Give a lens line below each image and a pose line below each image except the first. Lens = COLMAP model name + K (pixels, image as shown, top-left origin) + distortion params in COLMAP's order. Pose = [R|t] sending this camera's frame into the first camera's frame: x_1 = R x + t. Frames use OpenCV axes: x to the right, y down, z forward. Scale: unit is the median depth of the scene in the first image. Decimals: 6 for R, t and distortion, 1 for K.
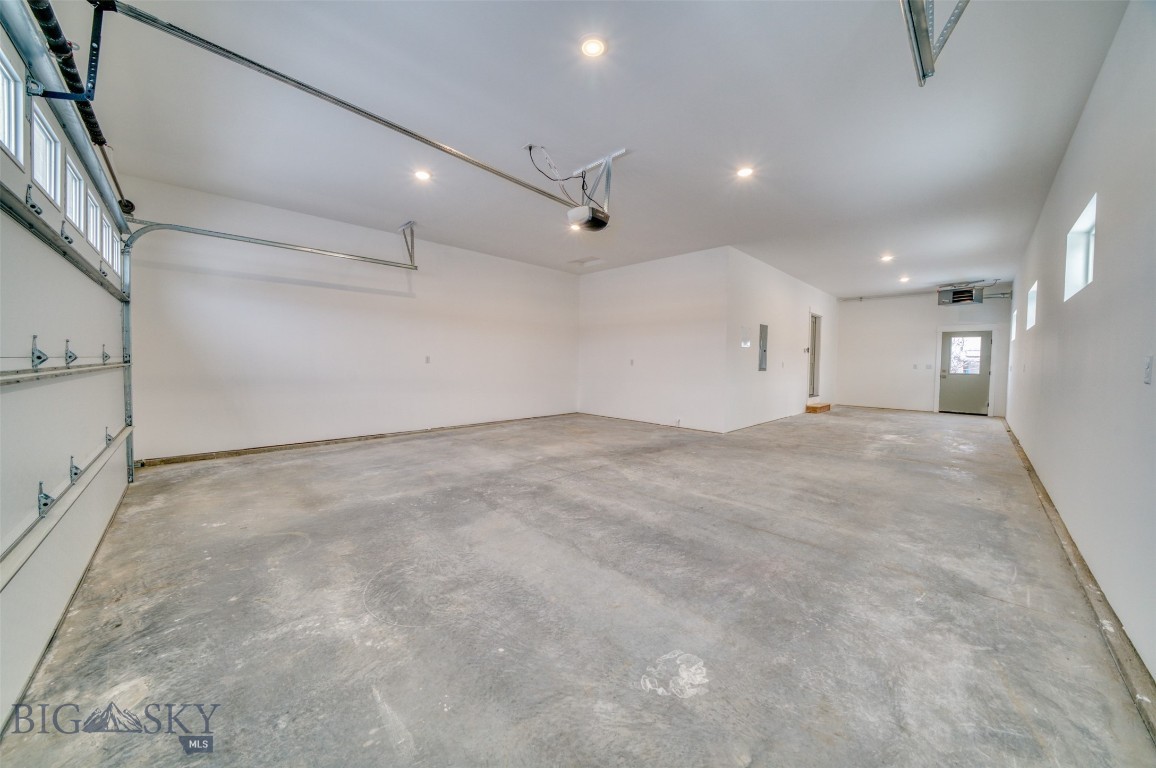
lens RADIAL K [[391.5, 0, 572.1], [0, 391.5, 368.7], [0, 0, 1]] dist [-0.000336, 0.000821]
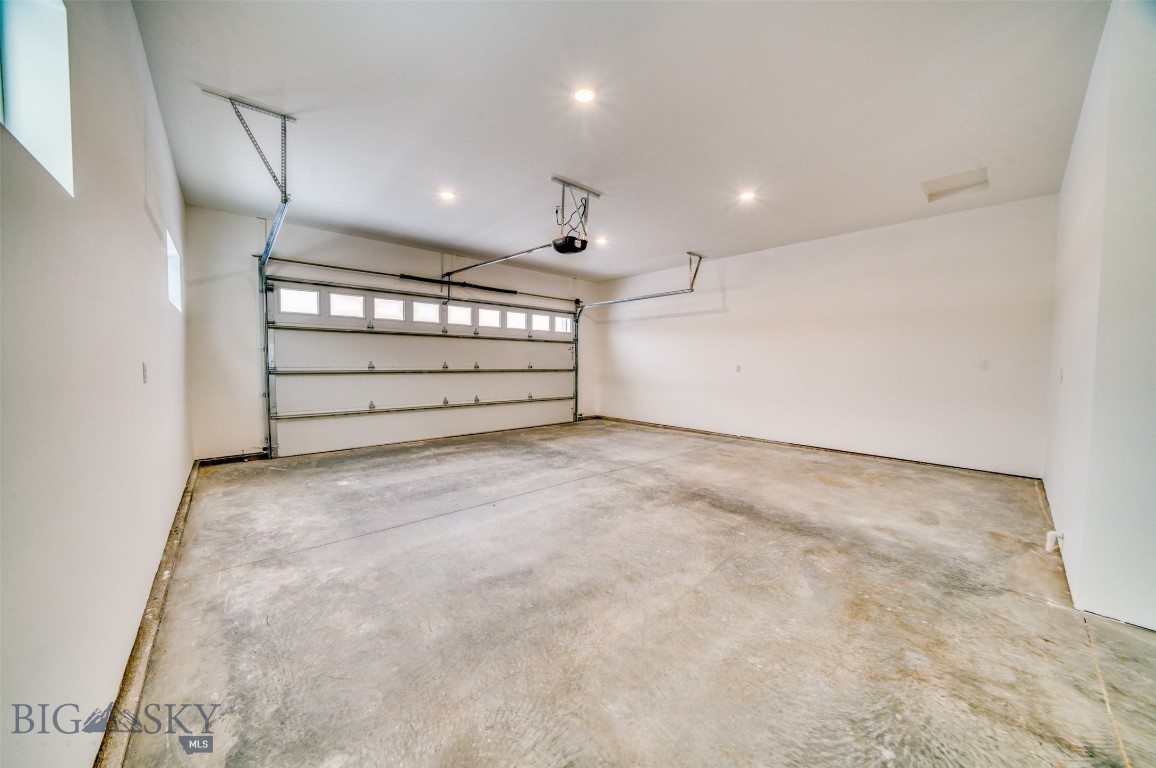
lens RADIAL K [[391.5, 0, 578.1], [0, 391.5, 373.9], [0, 0, 1]] dist [-0.000336, 0.000821]
pose [[-0.033016, 0.007465, -0.999427, 2.025118], [-0.026073, 0.999625, 0.008327, -0.019542], [0.999115, 0.026333, -0.032809, 1.844816]]
